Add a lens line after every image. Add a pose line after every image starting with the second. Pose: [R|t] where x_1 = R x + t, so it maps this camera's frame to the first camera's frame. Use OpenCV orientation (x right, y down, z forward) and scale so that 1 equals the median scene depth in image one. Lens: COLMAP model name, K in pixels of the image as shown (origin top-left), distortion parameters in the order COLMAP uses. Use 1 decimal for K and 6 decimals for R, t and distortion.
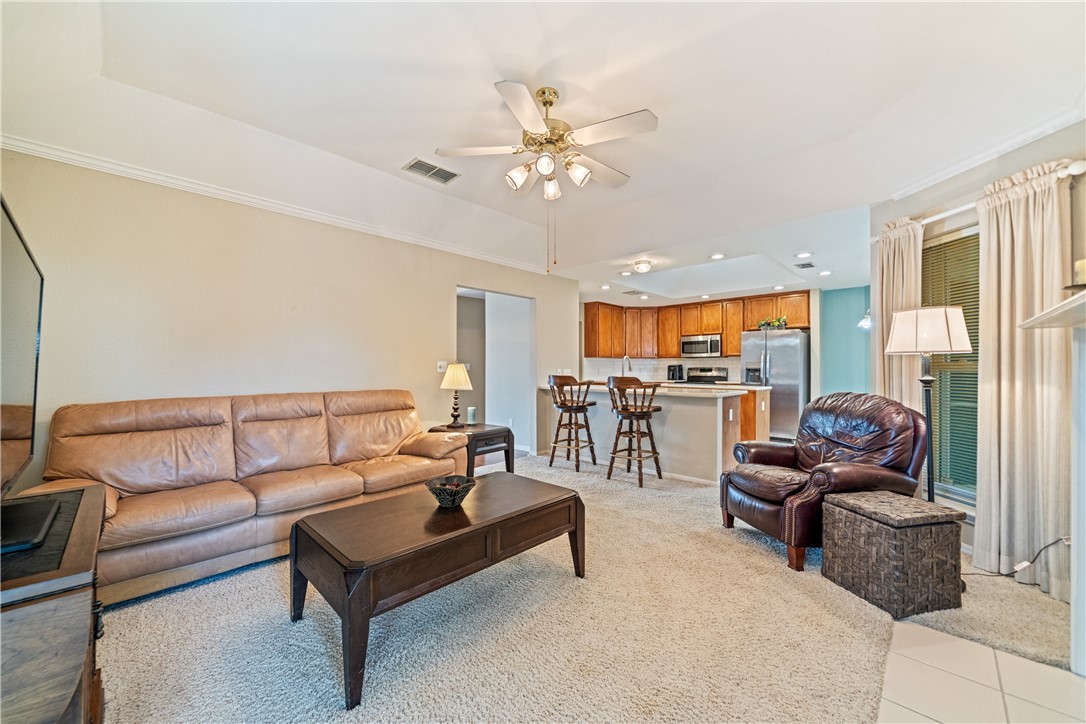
lens RADIAL K [[412.2, 0, 543.1], [0, 412.2, 367.7], [0, 0, 1]] dist [-0.002570, -0.000162]
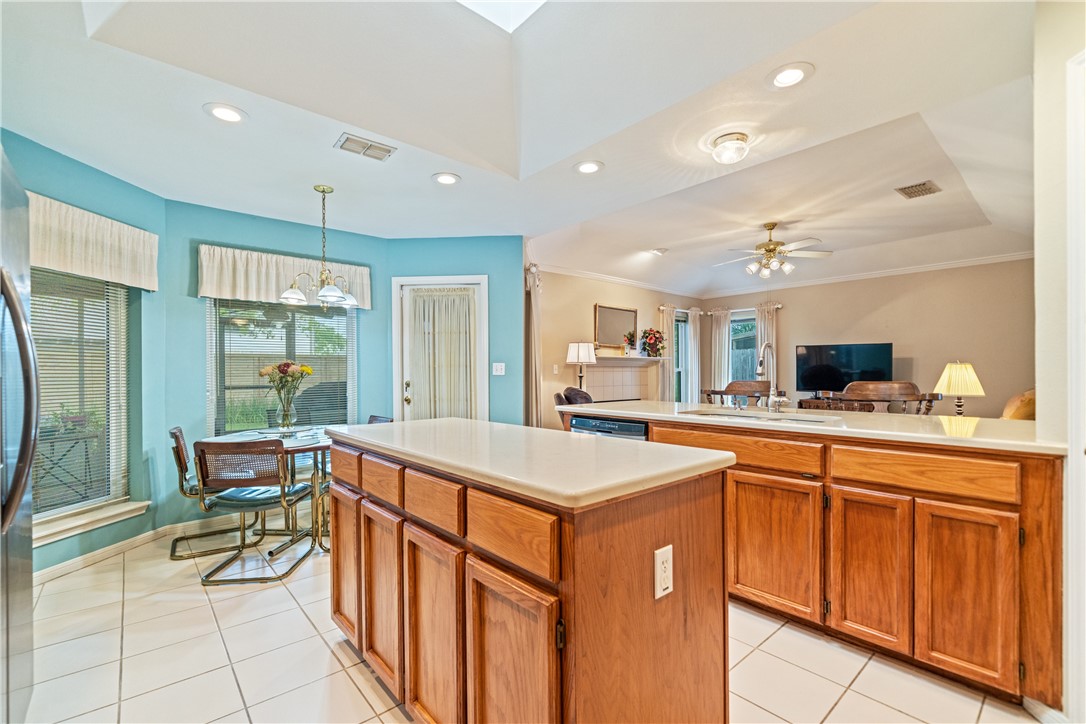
lens RADIAL K [[474.1, 0, 542.6], [0, 474.1, 373.1], [0, 0, 1]] dist [0.001714, 0.000547]
pose [[-0.996492, 0.004884, 0.083544, 0.268629], [0.005208, 0.999980, 0.003658, 0.001594], [-0.083524, 0.004080, -0.996497, 1.026870]]
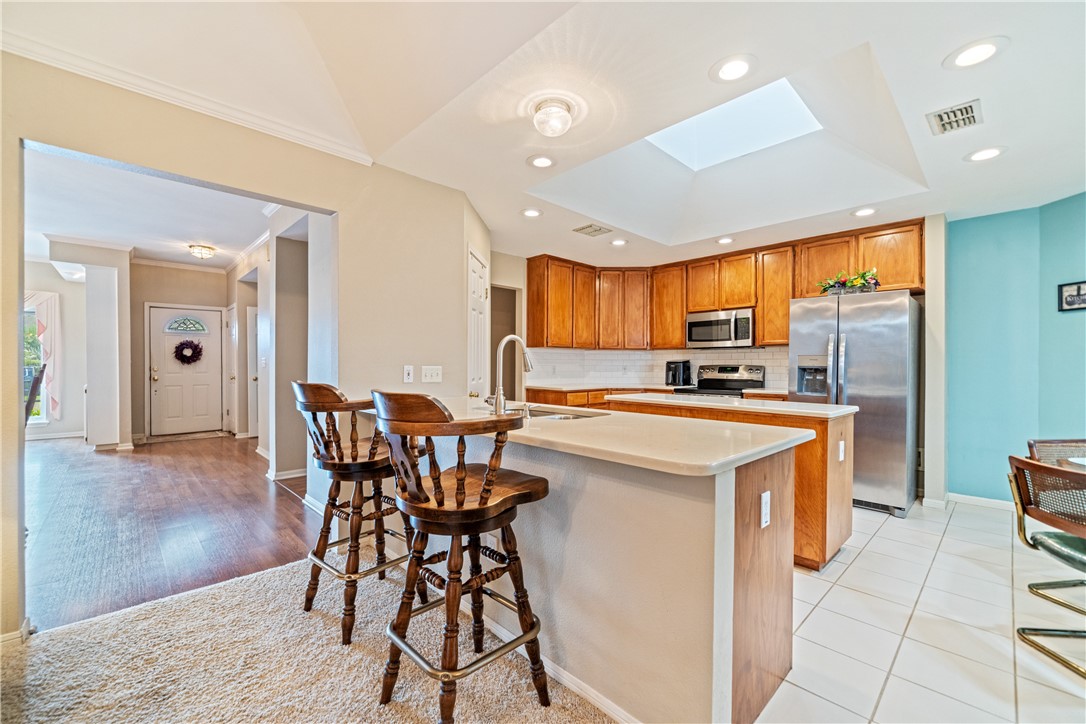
lens RADIAL K [[449.2, 0, 545.9], [0, 449.2, 363.9], [0, 0, 1]] dist [0.002067, 0.000000]
pose [[0.999202, 0.005493, -0.039573, 0.165502], [-0.005578, 0.999982, -0.002042, 0.000732], [0.039561, 0.002261, 0.999215, 0.357213]]
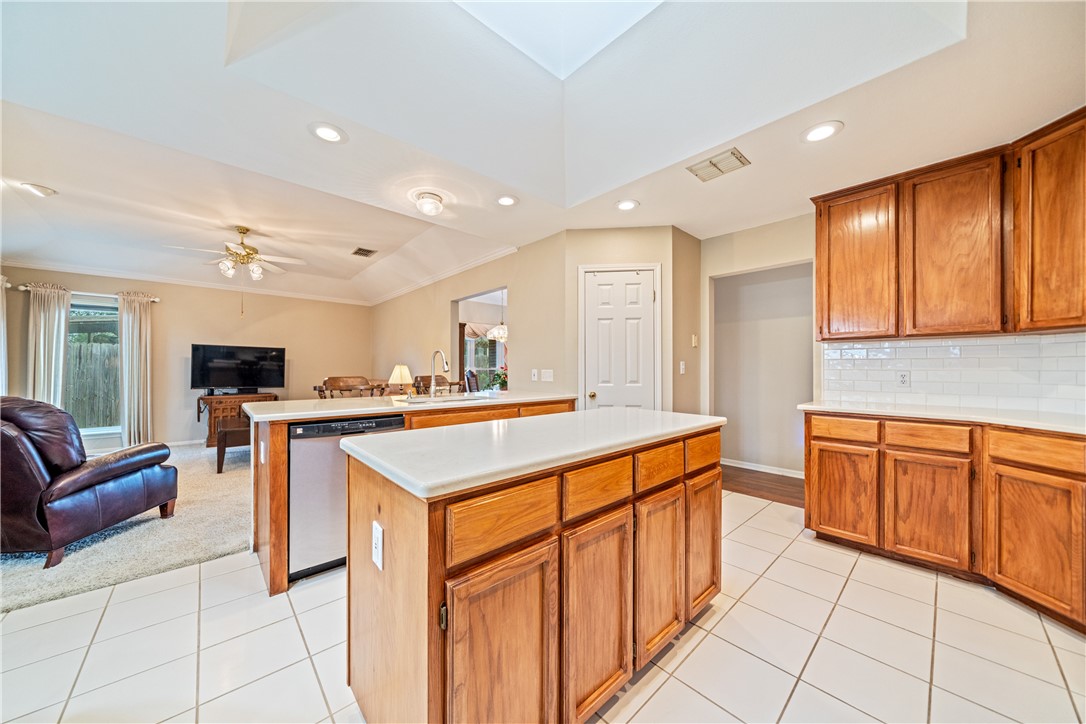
lens RADIAL K [[371.2, 0, 537.8], [0, 371.2, 364.8], [0, 0, 1]] dist [-0.004605, 0.000284]
pose [[-0.067058, -0.011494, -0.997683, 0.523919], [-0.001218, 0.999934, -0.011438, 0.002472], [0.997748, 0.000448, -0.067068, 0.793919]]
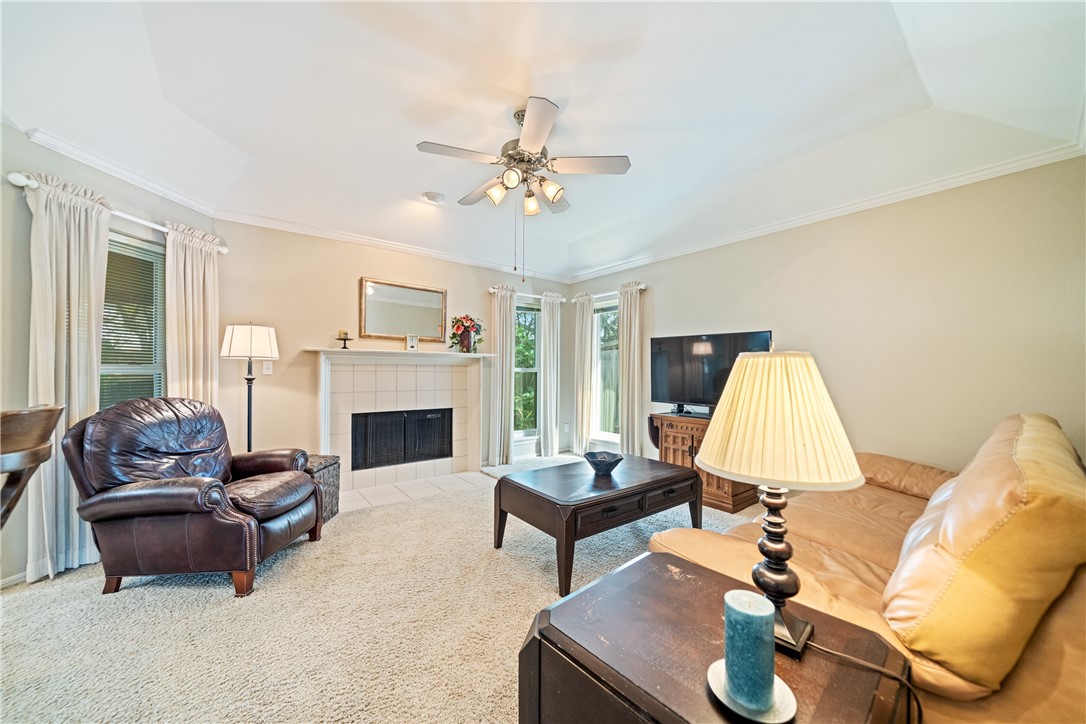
lens RADIAL K [[389.9, 0, 539.8], [0, 389.9, 373.9], [0, 0, 1]] dist [-0.004631, -0.000166]
pose [[-0.990534, -0.005037, 0.137176, -0.062261], [-0.004137, 0.999968, 0.006841, 0.000764], [-0.137206, 0.006209, -0.990523, 0.627751]]
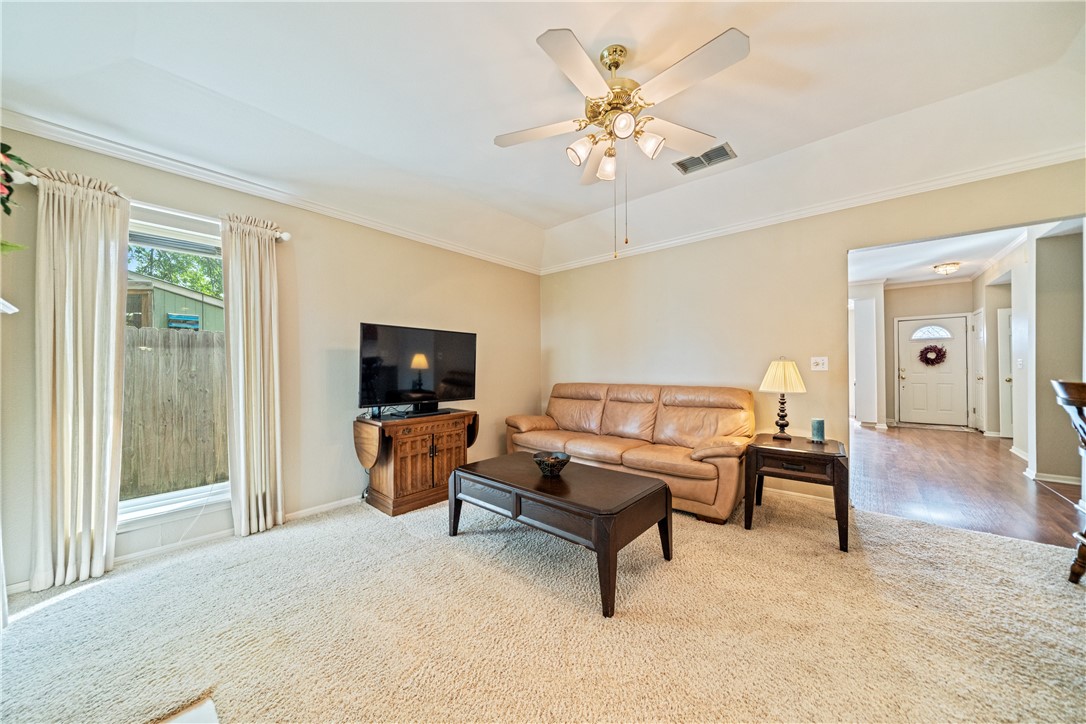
lens RADIAL K [[369.9, 0, 538.2], [0, 369.9, 368.8], [0, 0, 1]] dist [-0.005917, 0.000131]
pose [[0.049225, 0.007438, -0.998760, 0.242961], [0.004783, 0.999959, 0.007683, -0.000230], [0.998776, -0.005155, 0.049187, 0.245087]]
